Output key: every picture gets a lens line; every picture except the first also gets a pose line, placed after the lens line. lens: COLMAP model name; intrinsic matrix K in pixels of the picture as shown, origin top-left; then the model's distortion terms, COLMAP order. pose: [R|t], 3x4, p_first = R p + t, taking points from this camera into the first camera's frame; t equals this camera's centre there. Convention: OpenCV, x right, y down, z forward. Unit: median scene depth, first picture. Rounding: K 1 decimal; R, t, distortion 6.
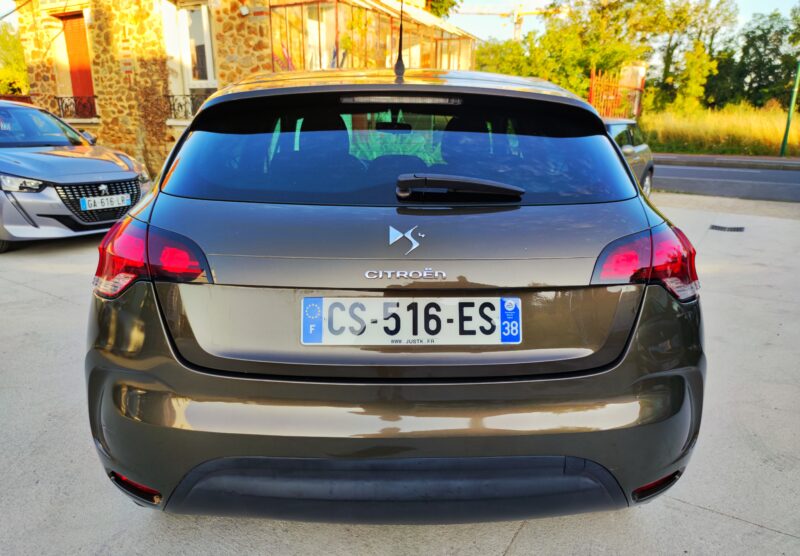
lens RADIAL K [[591.2, 0, 401.7], [0, 591.2, 301.9], [0, 0, 1]] dist [0.040306, -0.021436]
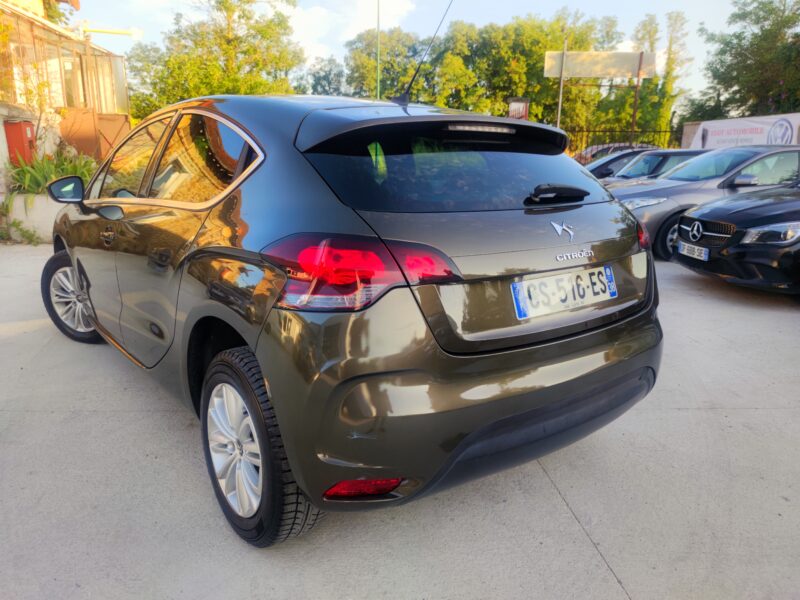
lens RADIAL K [[597.2, 0, 393.7], [0, 597.2, 300.5], [0, 0, 1]] dist [0.006166, 0.013546]
pose [[0.809344, -0.137186, 0.571088, -0.318854], [0.160669, 0.986964, 0.009387, -0.006633], [-0.564931, 0.084159, 0.820835, 0.030267]]
